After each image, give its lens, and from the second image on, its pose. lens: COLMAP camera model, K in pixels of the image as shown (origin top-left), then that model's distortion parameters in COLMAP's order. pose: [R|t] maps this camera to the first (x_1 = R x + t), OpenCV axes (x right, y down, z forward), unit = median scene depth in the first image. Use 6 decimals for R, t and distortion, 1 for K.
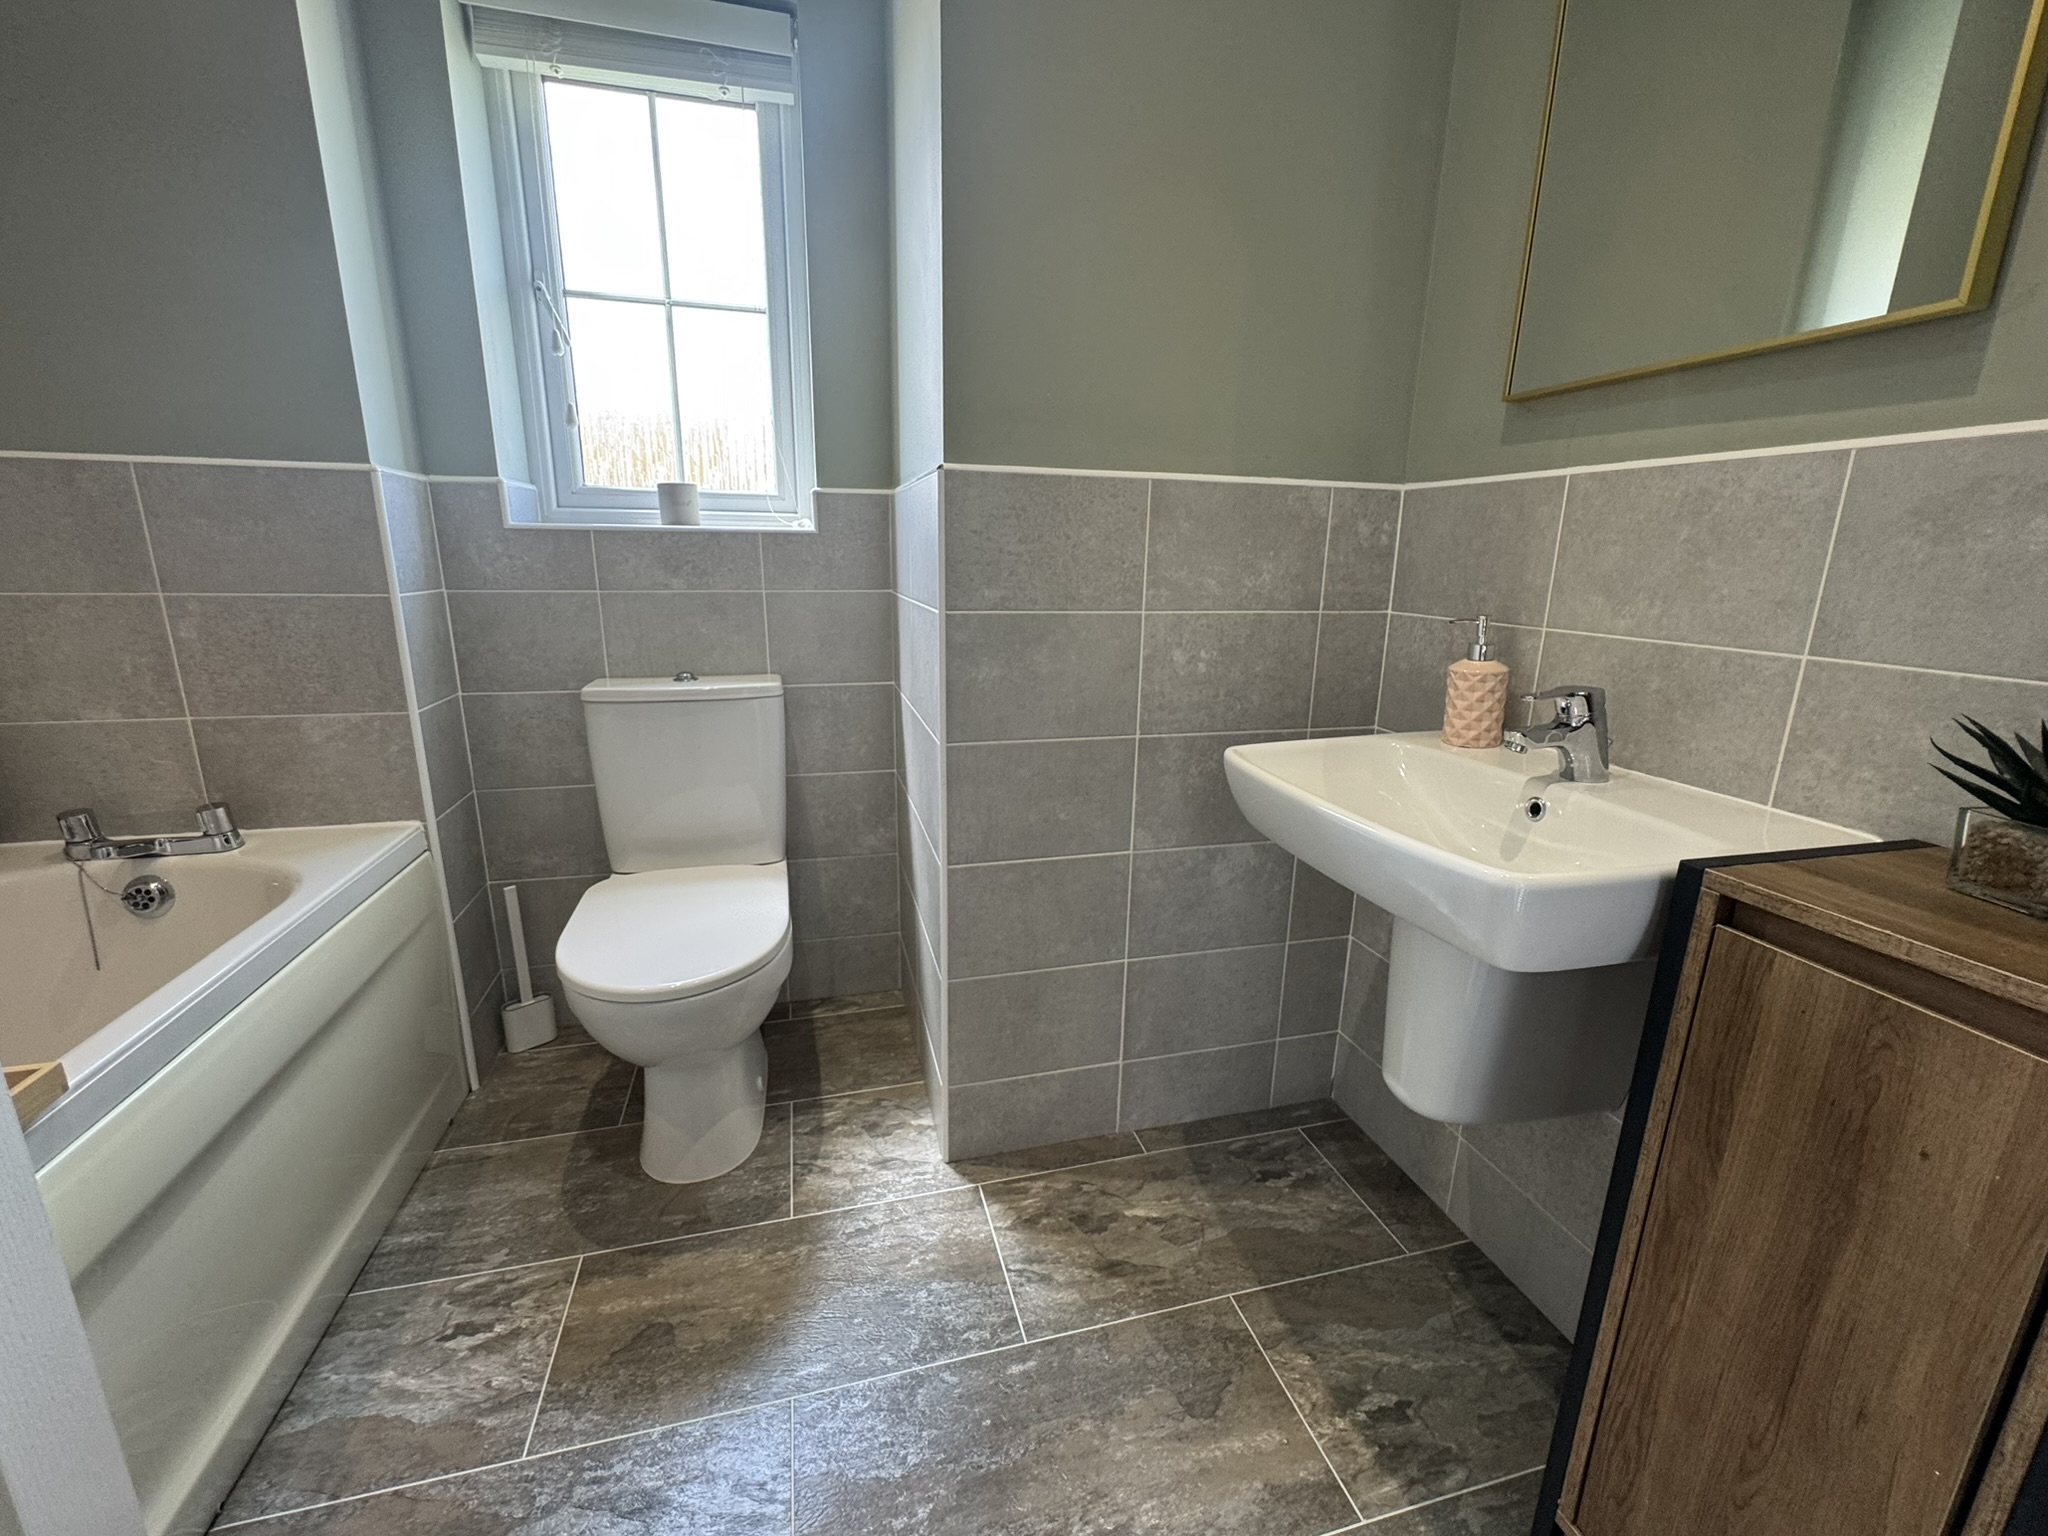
lens RADIAL K [[853.6, 0, 1017.9], [0, 853.6, 742.0], [0, 0, 1]] dist [-0.002219, -0.000423]
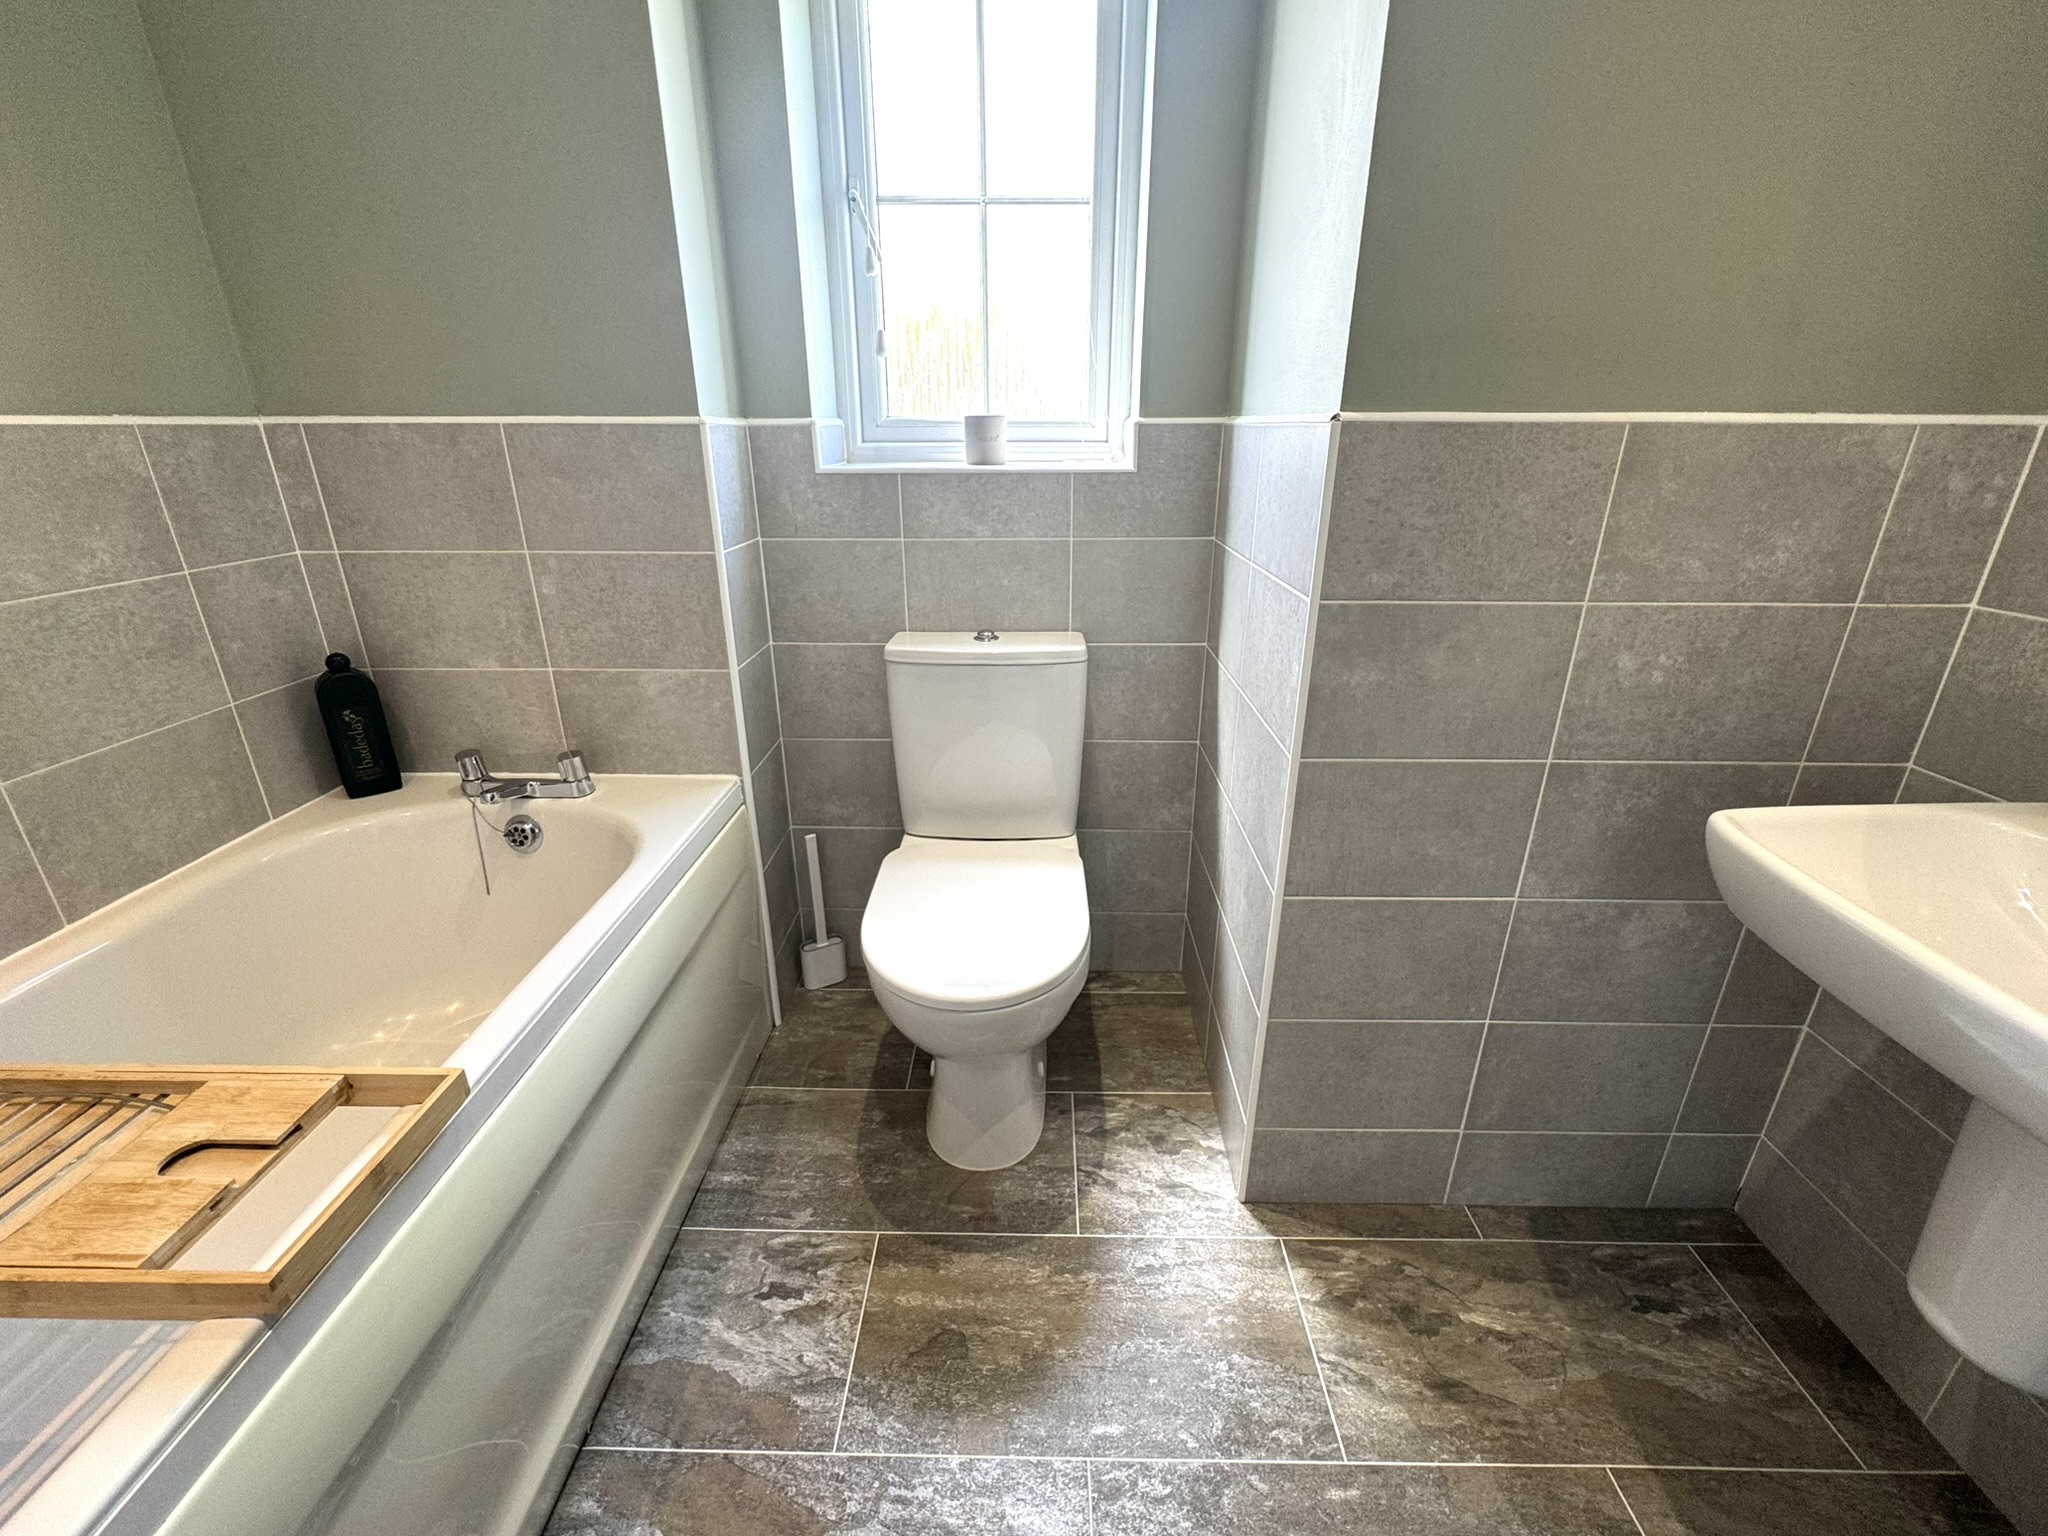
lens RADIAL K [[898.5, 0, 1023.4], [0, 898.5, 767.7], [0, 0, 1]] dist [-0.004069, -0.000090]
pose [[0.957921, 0.085943, -0.273862, -0.093903], [-0.051446, 0.990079, 0.130757, -0.083084], [0.282382, -0.111166, 0.952839, 0.088650]]
